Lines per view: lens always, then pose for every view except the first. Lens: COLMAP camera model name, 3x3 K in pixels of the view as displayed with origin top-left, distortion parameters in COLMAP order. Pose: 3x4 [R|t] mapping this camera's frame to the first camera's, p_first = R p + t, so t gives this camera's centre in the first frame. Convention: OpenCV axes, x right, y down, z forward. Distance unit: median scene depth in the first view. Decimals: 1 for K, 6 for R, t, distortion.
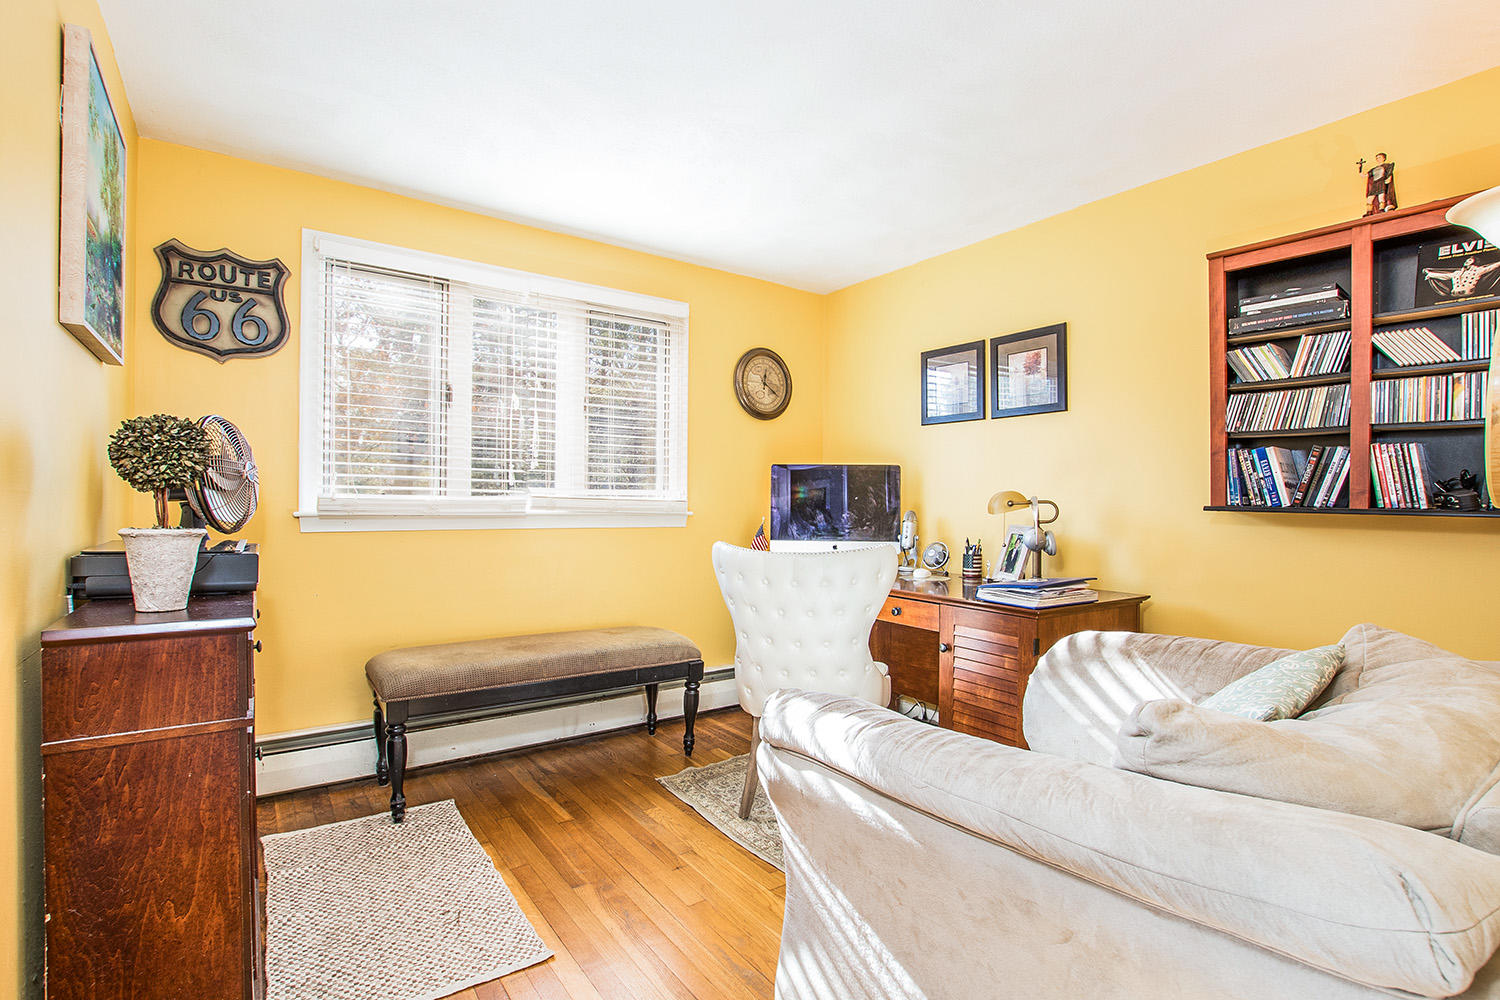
lens RADIAL K [[705.5, 0, 750.2], [0, 705.5, 505.3], [0, 0, 1]] dist [-0.038150, 0.007133]
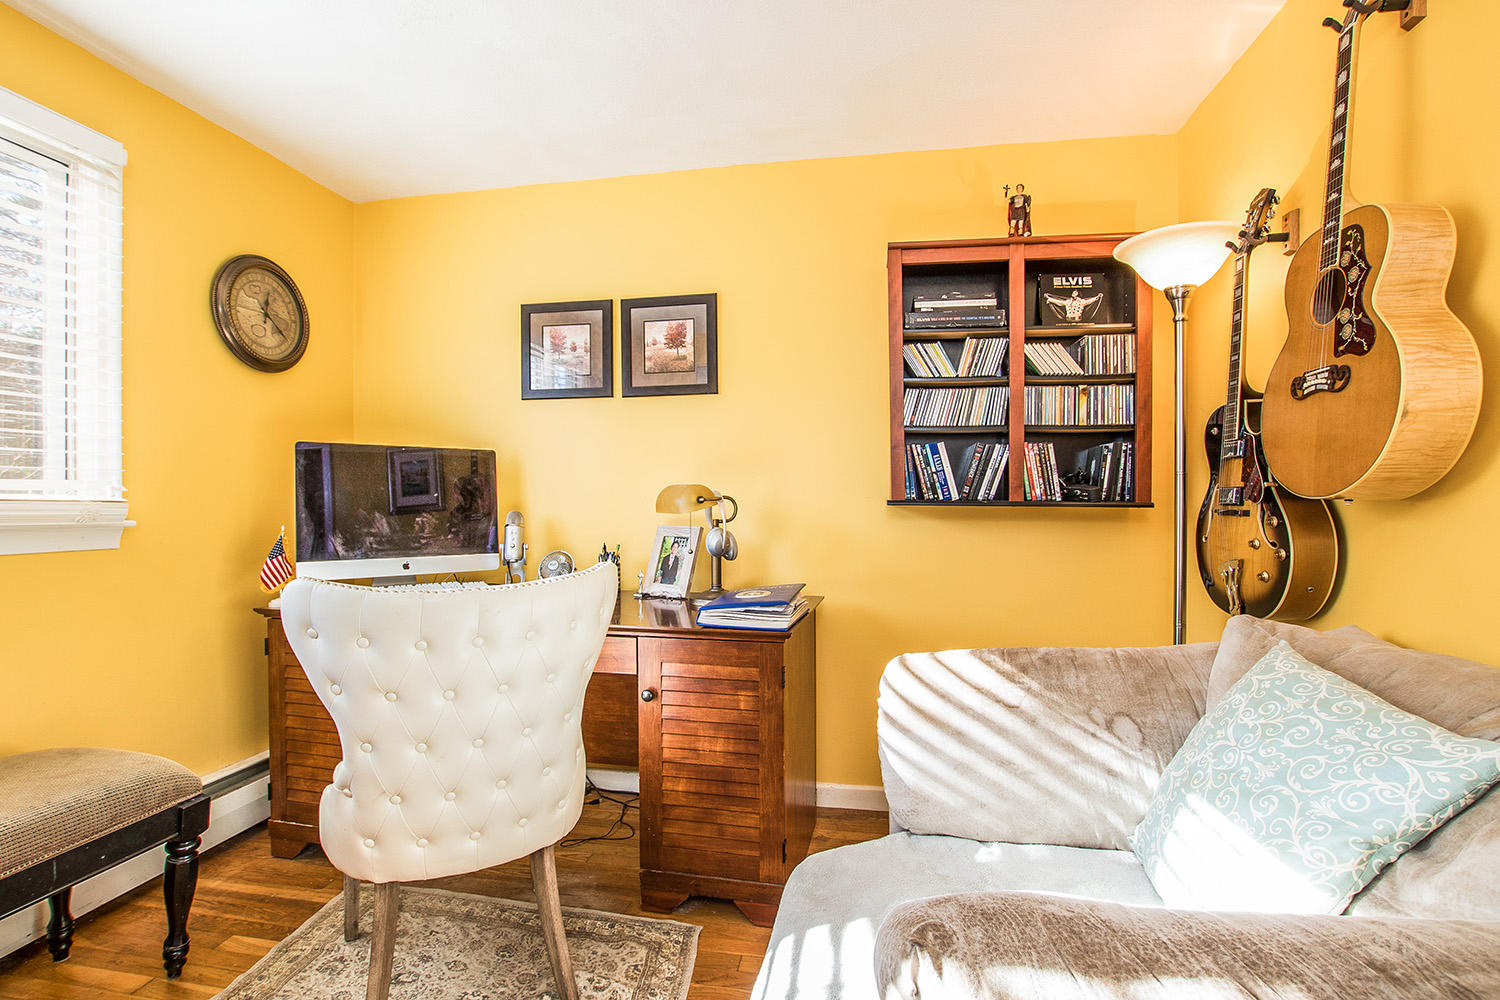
lens RADIAL K [[705.5, 0, 750.2], [0, 705.5, 505.3], [0, 0, 1]] dist [-0.038150, 0.007133]
pose [[0.715349, -0.014872, 0.698609, -0.178200], [0.011992, 0.999888, 0.009007, -0.003304], [-0.698665, 0.001935, 0.715447, 0.434157]]
